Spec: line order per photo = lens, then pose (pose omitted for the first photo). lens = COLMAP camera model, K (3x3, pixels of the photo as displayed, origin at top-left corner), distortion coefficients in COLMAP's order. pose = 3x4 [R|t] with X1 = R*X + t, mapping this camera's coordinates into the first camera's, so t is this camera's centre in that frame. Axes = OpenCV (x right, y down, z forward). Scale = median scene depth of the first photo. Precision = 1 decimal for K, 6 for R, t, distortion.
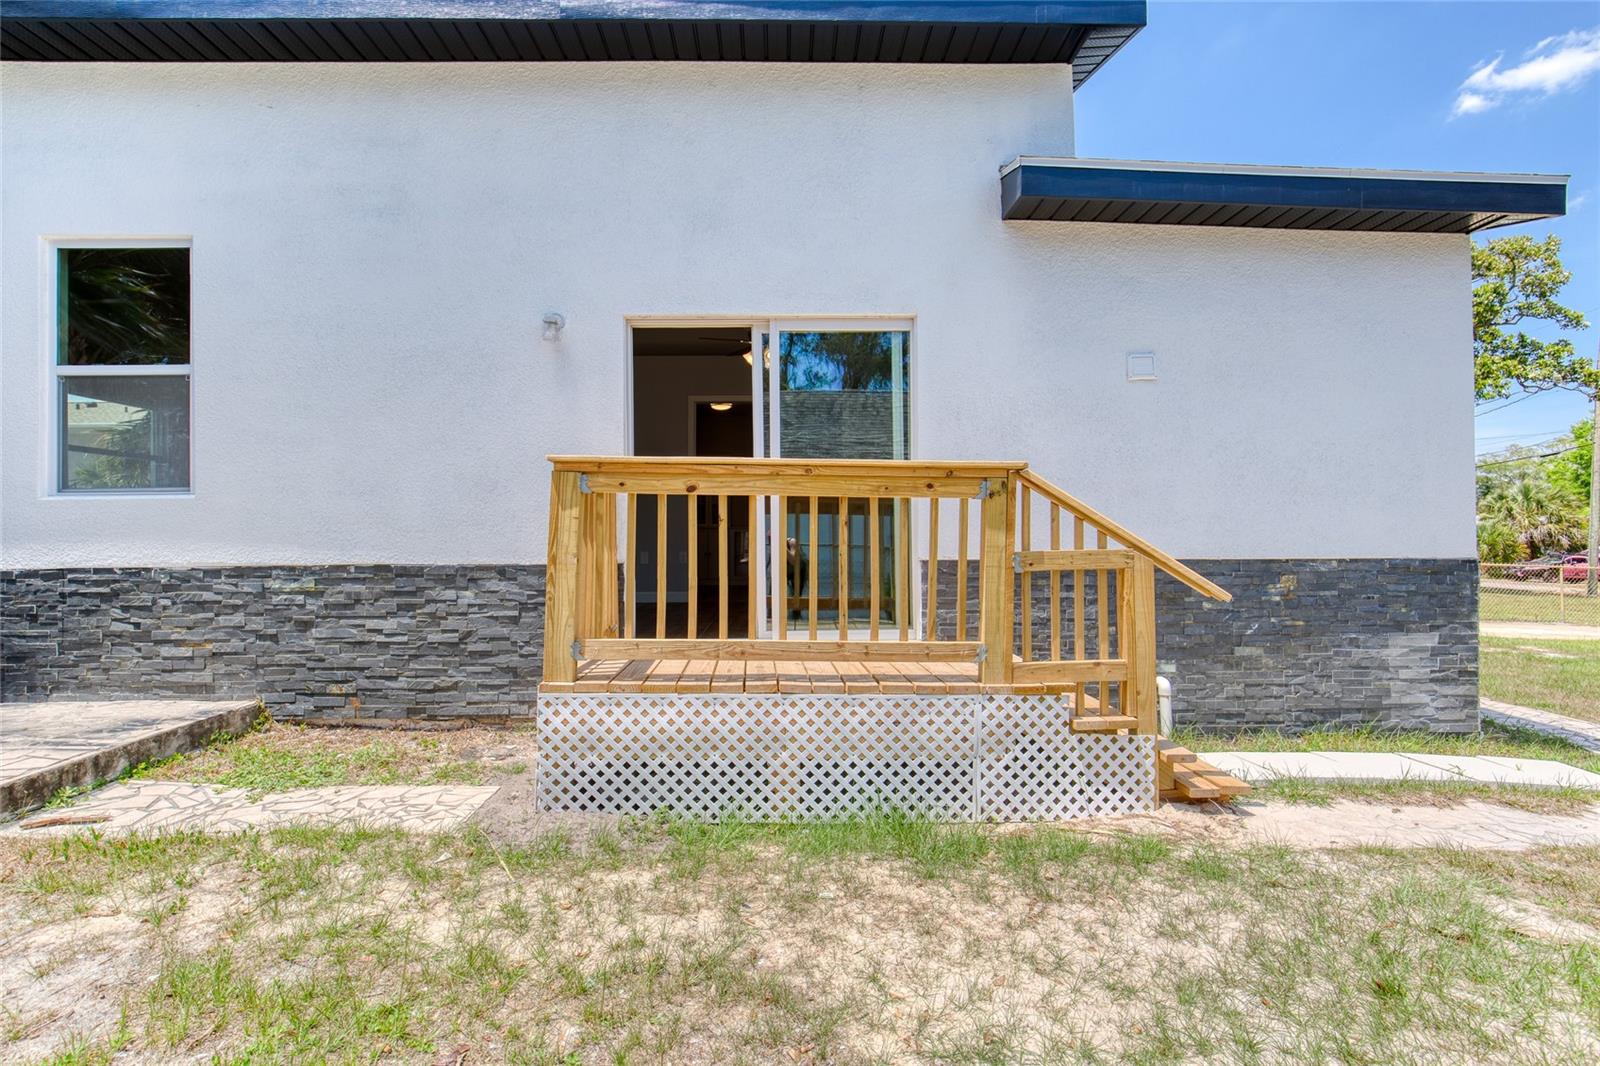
lens RADIAL K [[712.0, 0, 800.0], [0, 712.0, 533.0], [0, 0, 1]] dist [-0.000858, 0.000510]
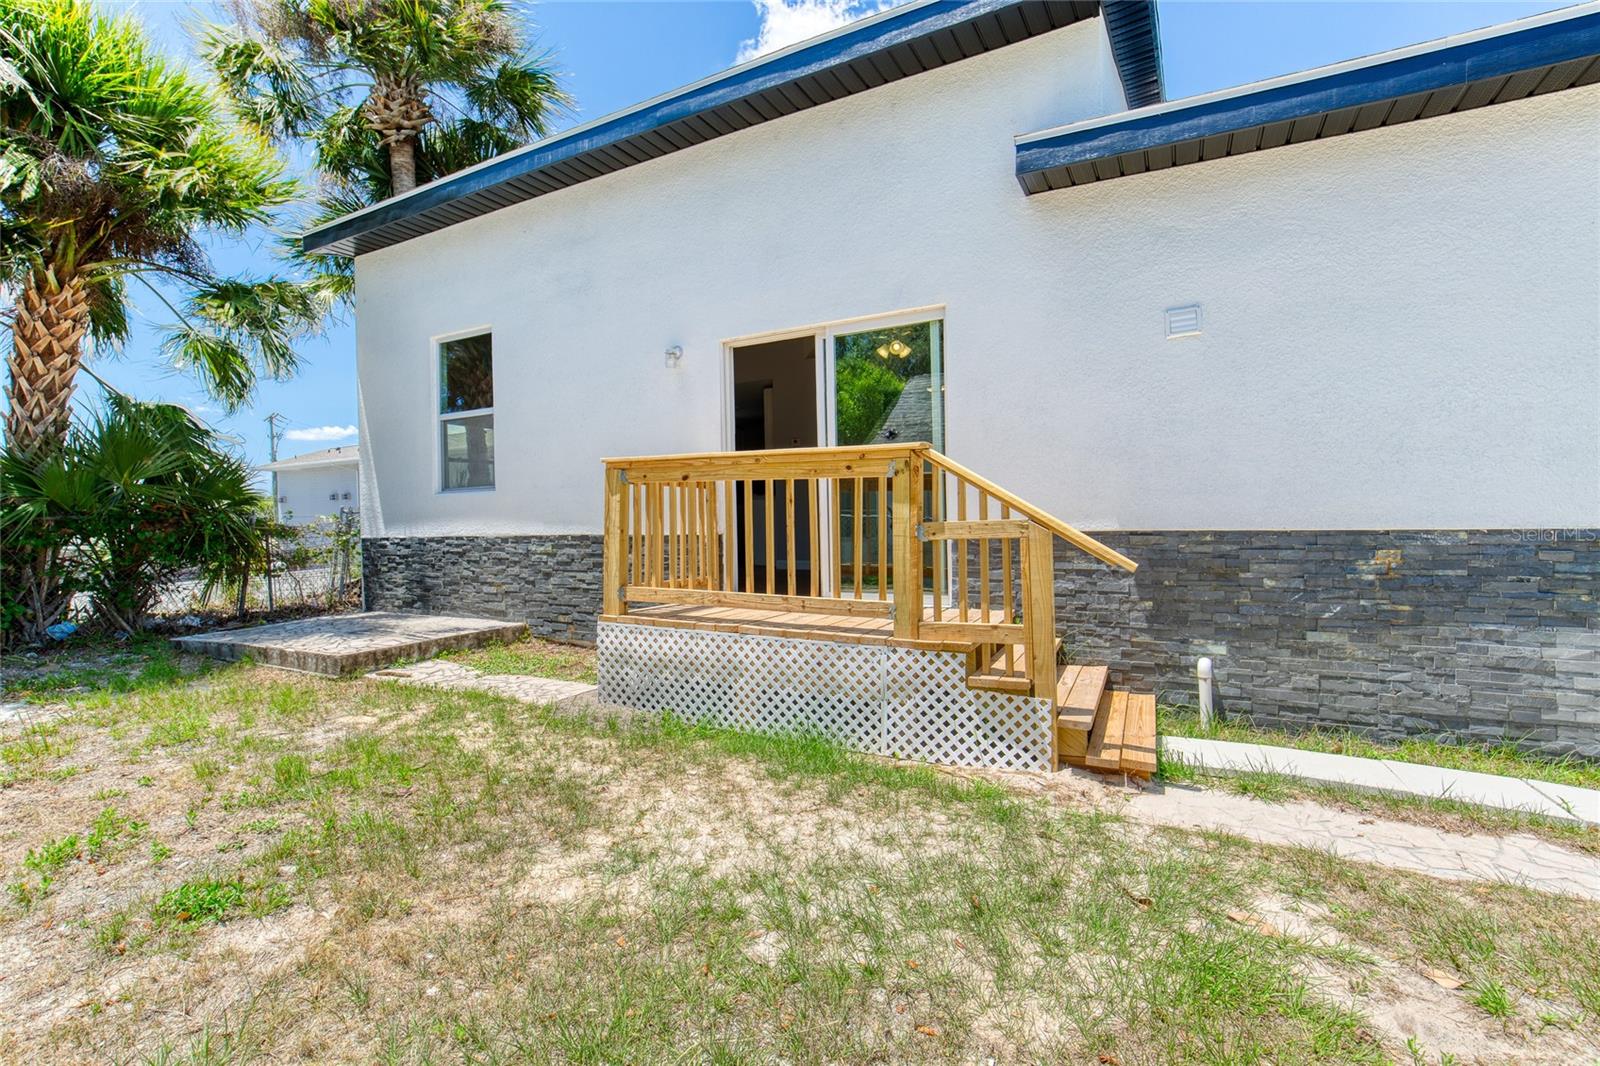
lens RADIAL K [[704.8, 0, 801.2], [0, 704.8, 525.1], [0, 0, 1]] dist [0.003275, 0.000777]
pose [[0.877371, -0.005182, -0.479784, 0.659429], [0.016114, 0.999696, 0.018670, 0.006095], [0.479541, -0.024112, 0.877188, -0.063879]]
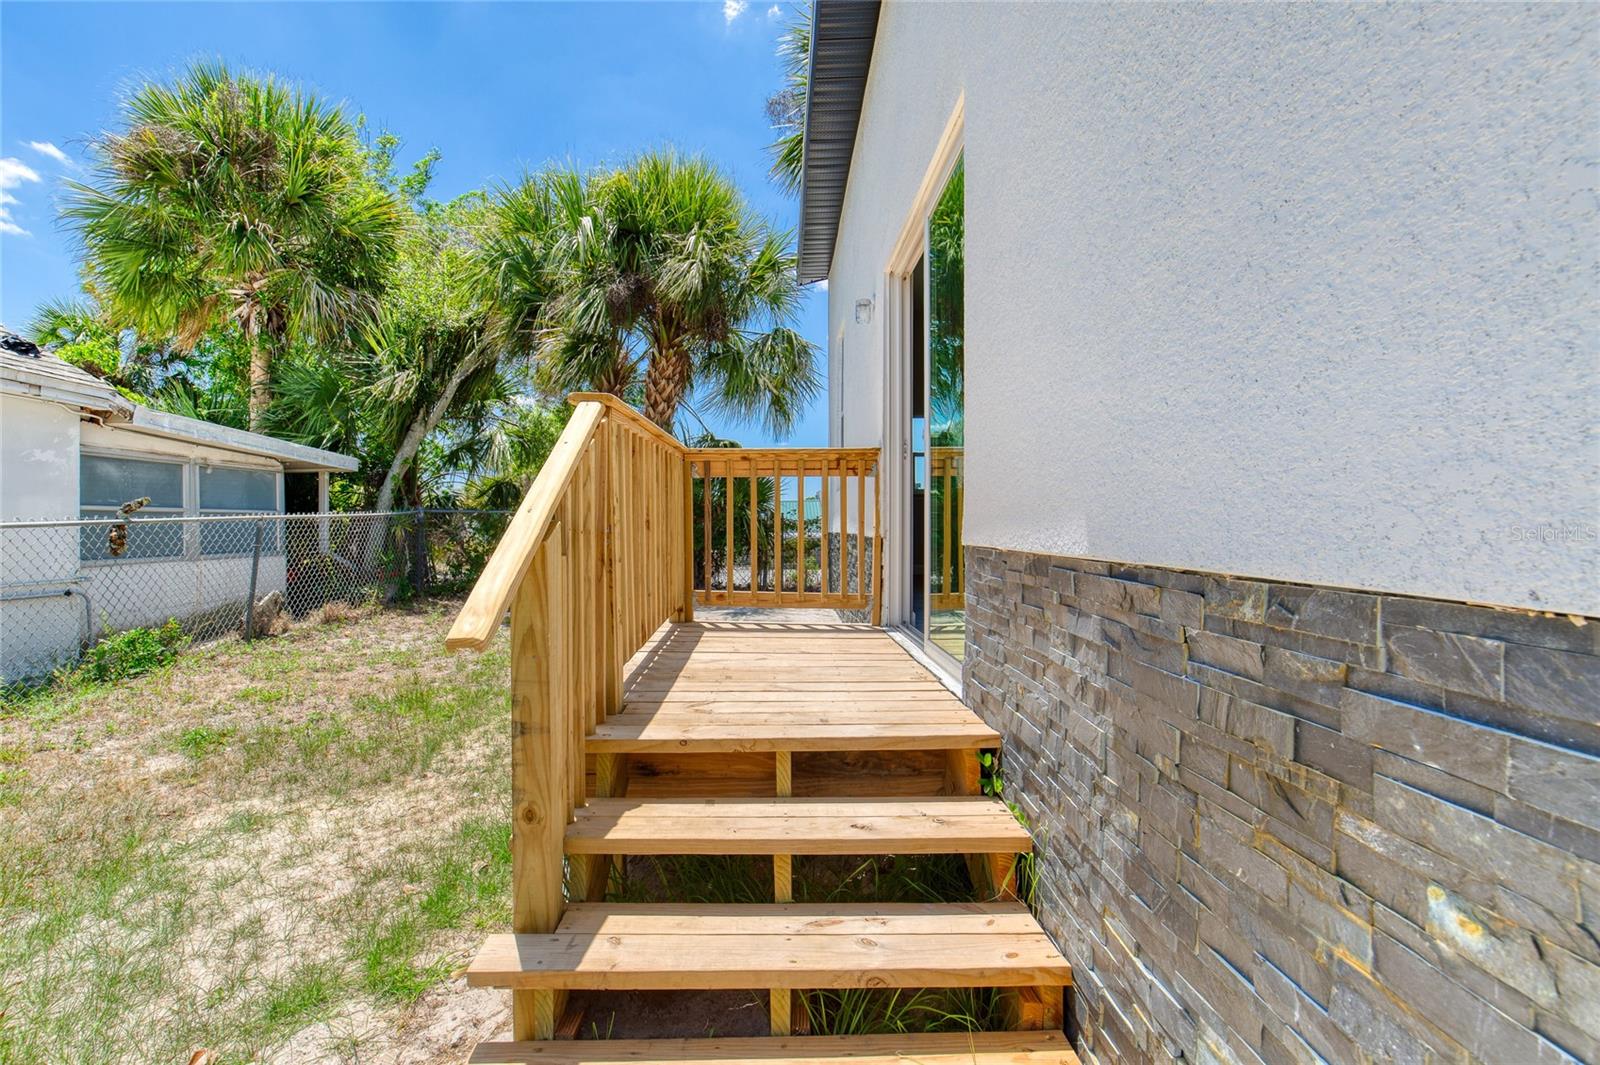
lens RADIAL K [[763.6, 0, 763.0], [0, 763.6, 528.7], [0, 0, 1]] dist [-0.001243, -0.000207]
pose [[-0.065267, 0.011268, -0.997804, 1.000121], [0.015945, 0.999820, 0.010248, 0.025559], [0.997740, -0.015241, -0.065435, 1.193065]]
